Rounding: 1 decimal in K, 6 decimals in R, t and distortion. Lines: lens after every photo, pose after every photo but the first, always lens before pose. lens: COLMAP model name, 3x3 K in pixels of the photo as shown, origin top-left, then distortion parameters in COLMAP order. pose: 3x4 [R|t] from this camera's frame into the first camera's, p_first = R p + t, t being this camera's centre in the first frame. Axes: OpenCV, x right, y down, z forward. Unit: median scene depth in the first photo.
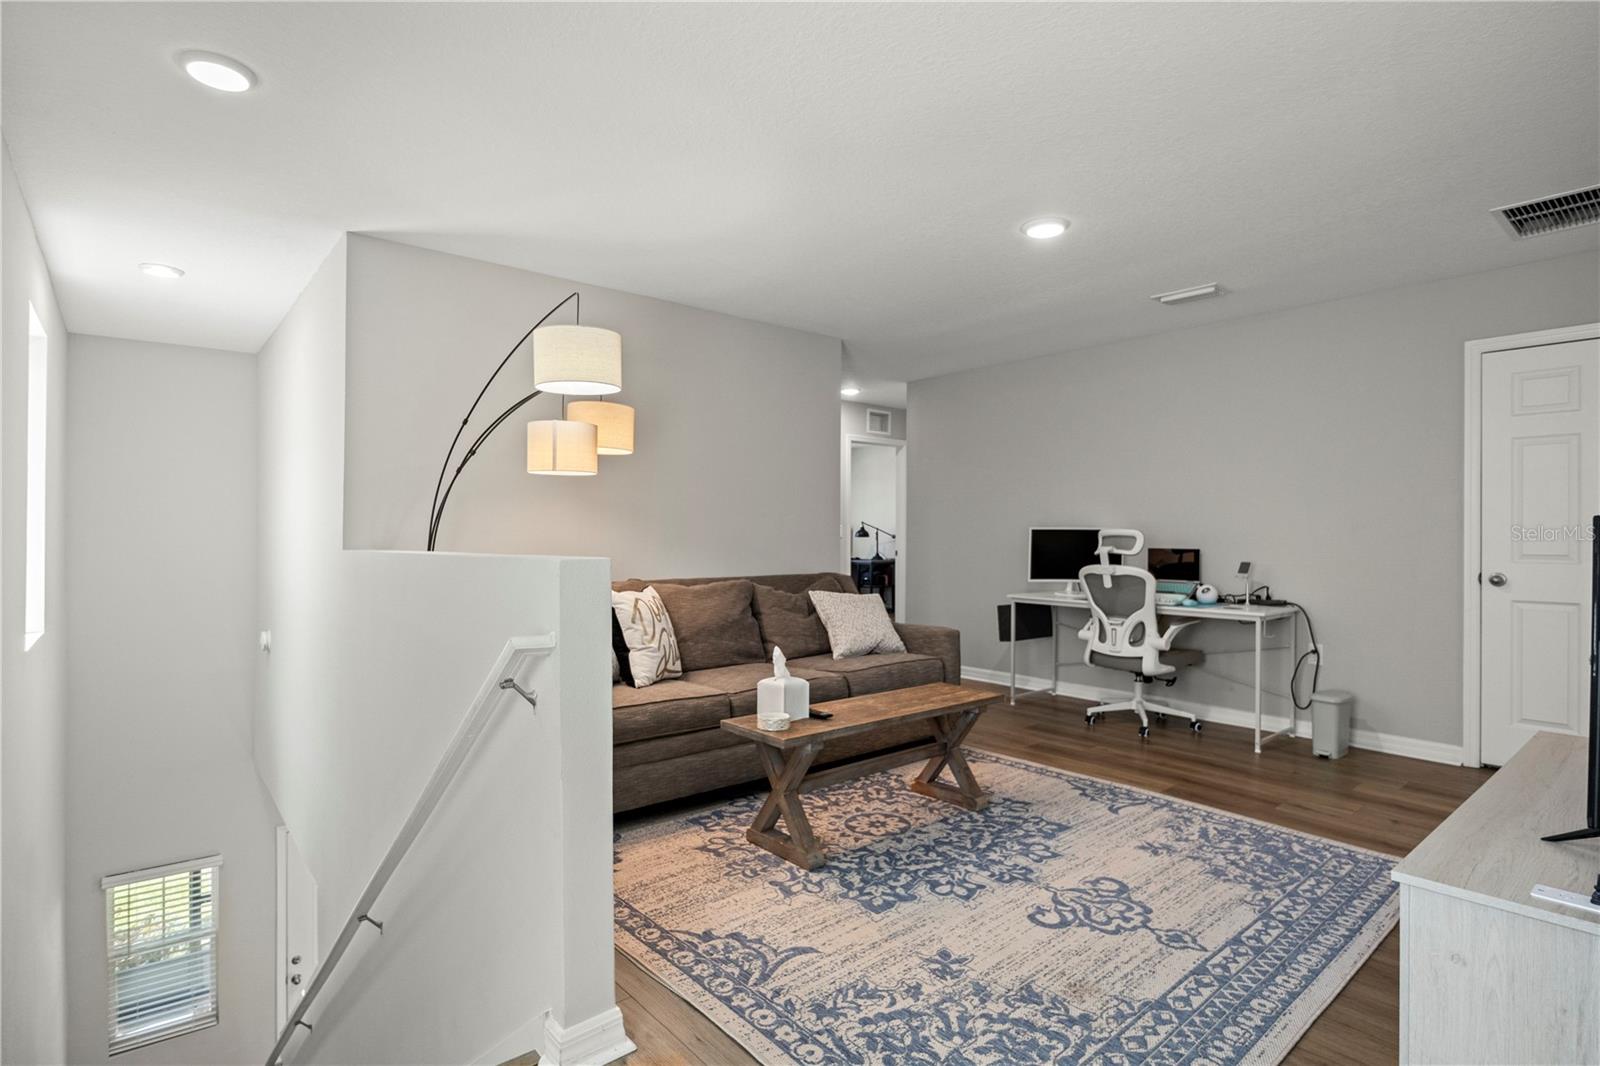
lens RADIAL K [[802.0, 0, 802.0], [0, 802.0, 532.0], [0, 0, 1]] dist [-0.002583, -0.001668]
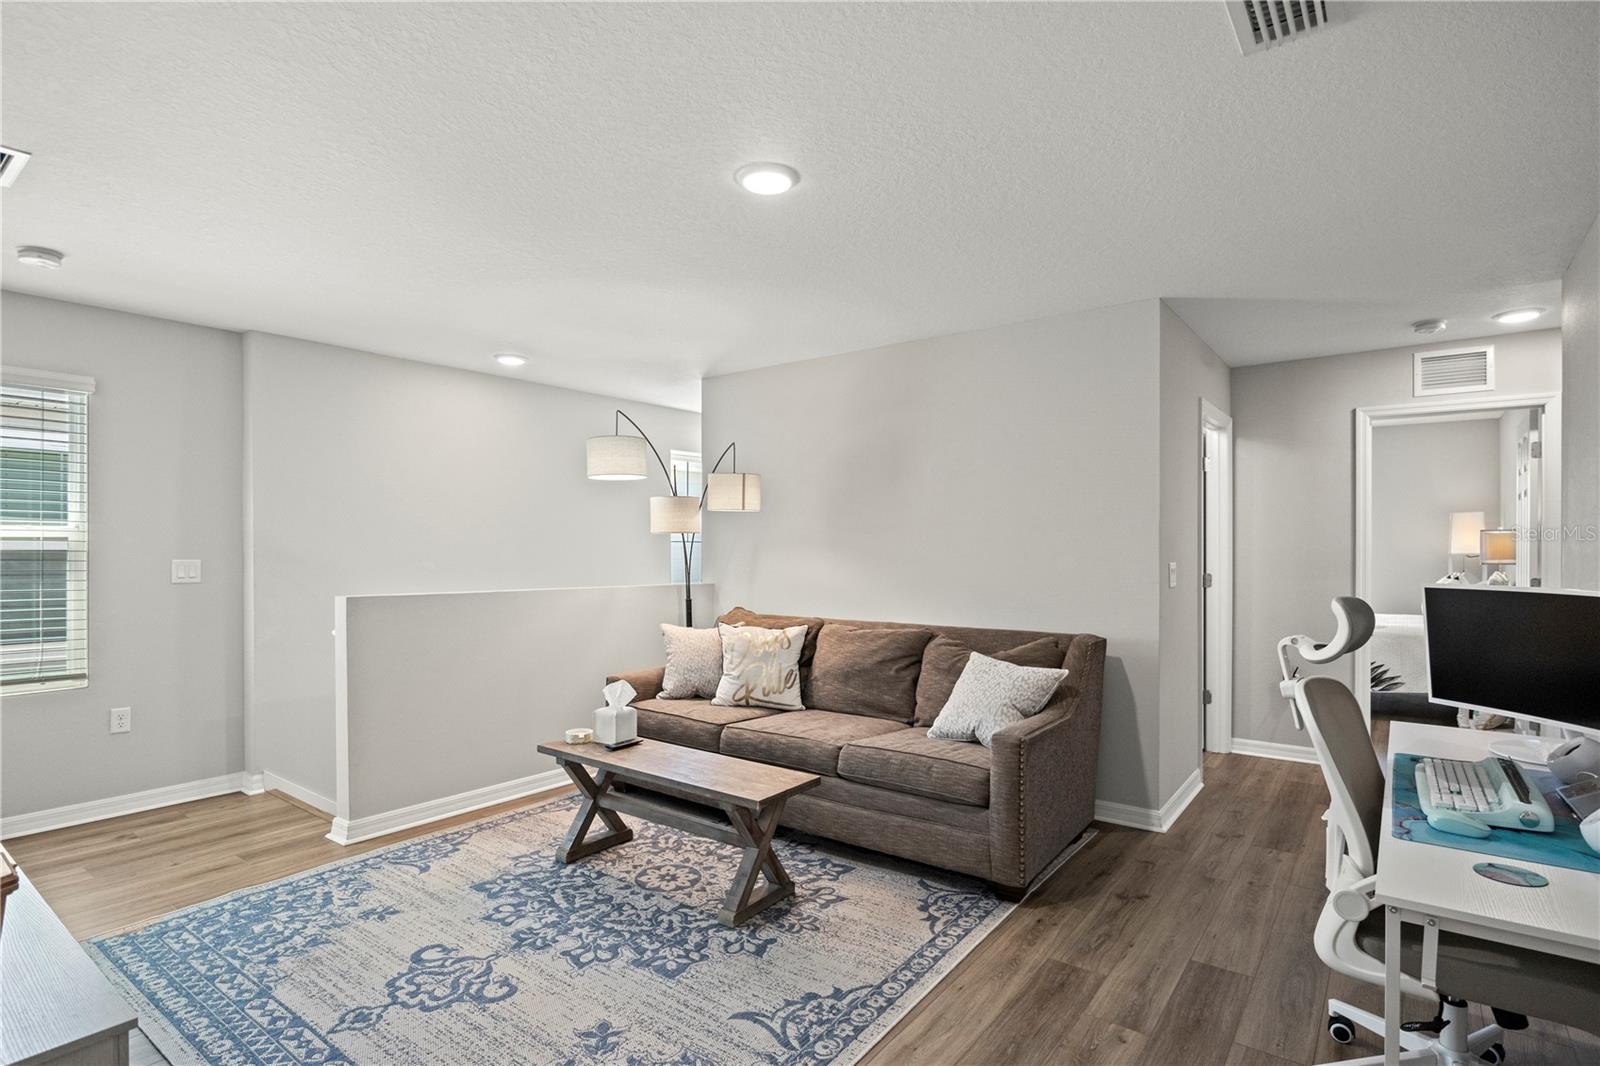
lens RADIAL K [[802.0, 0, 809.0], [0, 802.0, 540.5], [0, 0, 1]] dist [-0.002583, -0.001668]
pose [[0.216889, -0.009347, -0.976152, 1.278087], [0.005758, 0.999949, -0.008295, -0.056832], [0.976179, -0.003821, 0.216932, 1.090610]]
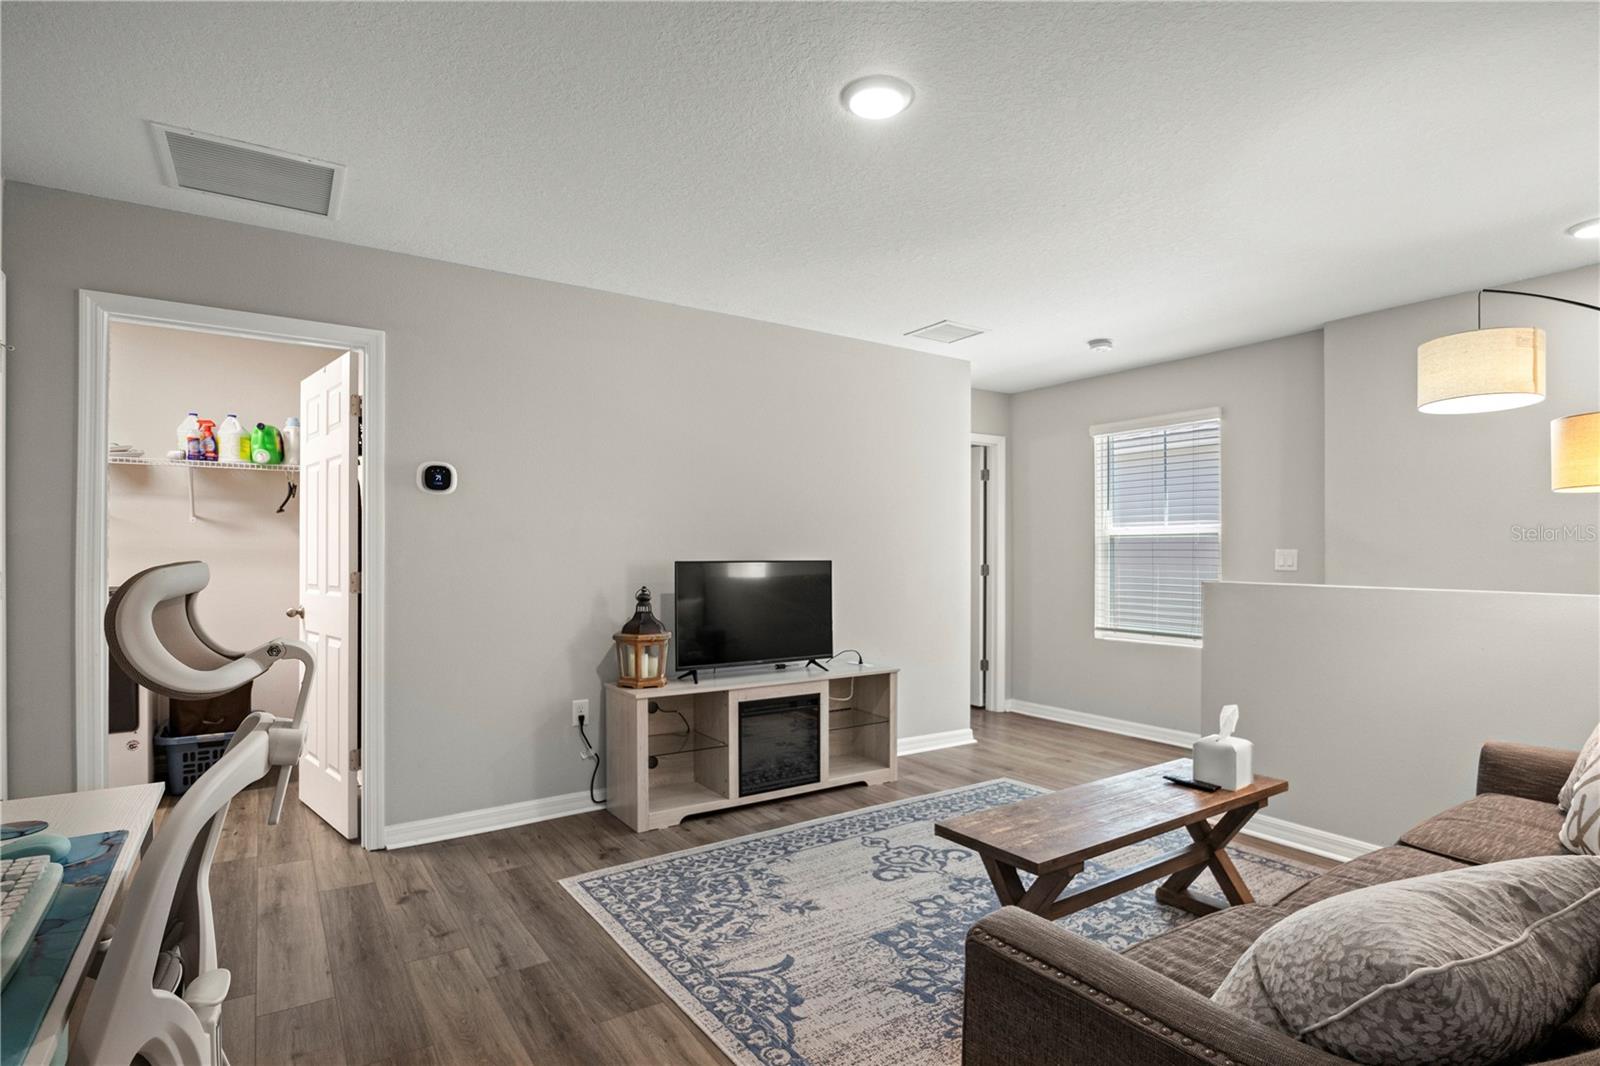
lens RADIAL K [[802.0, 0, 802.4], [0, 802.0, 542.4], [0, 0, 1]] dist [-0.002583, -0.001668]
pose [[-0.993156, -0.001859, 0.116783, 0.352326], [-0.005019, 0.999629, -0.026770, -0.005028], [-0.116690, -0.027172, -0.992797, 2.055241]]
